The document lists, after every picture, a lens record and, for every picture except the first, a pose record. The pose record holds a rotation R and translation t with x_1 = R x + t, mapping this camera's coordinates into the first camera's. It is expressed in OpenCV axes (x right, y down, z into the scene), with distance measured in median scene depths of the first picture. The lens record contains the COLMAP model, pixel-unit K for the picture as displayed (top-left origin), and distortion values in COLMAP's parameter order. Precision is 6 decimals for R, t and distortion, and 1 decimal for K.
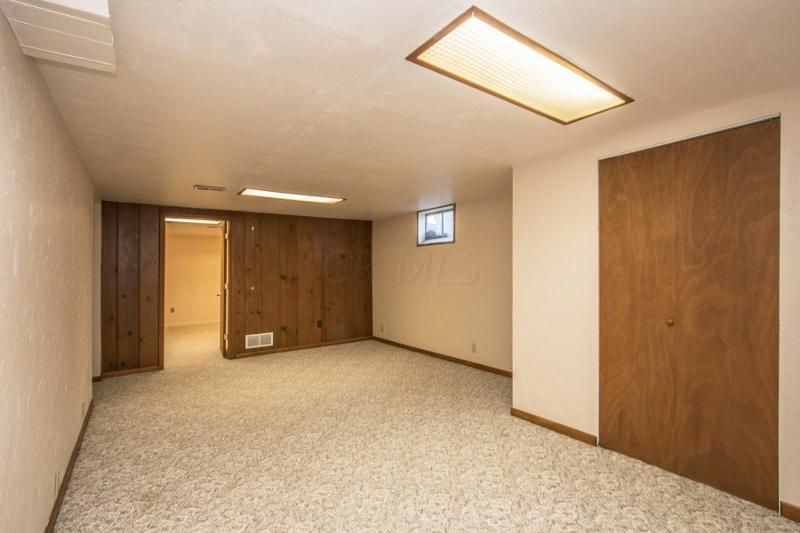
lens RADIAL K [[374.5, 0, 392.6], [0, 374.5, 260.7], [0, 0, 1]] dist [-0.016880, 0.000270]
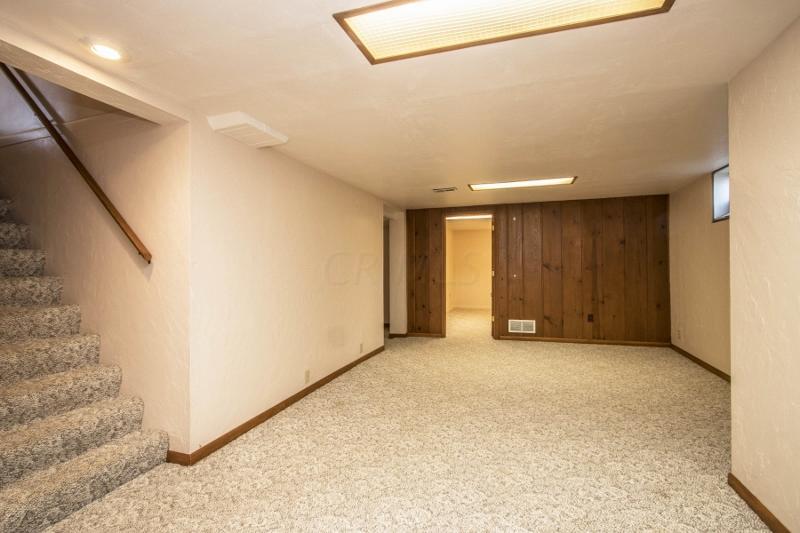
lens RADIAL K [[374.5, 0, 392.6], [0, 374.5, 260.7], [0, 0, 1]] dist [-0.016880, 0.000270]
pose [[0.580876, -0.004835, -0.813978, 0.303882], [0.023435, 0.999667, 0.010786, 0.012684], [0.813655, -0.025341, 0.580796, 0.117896]]
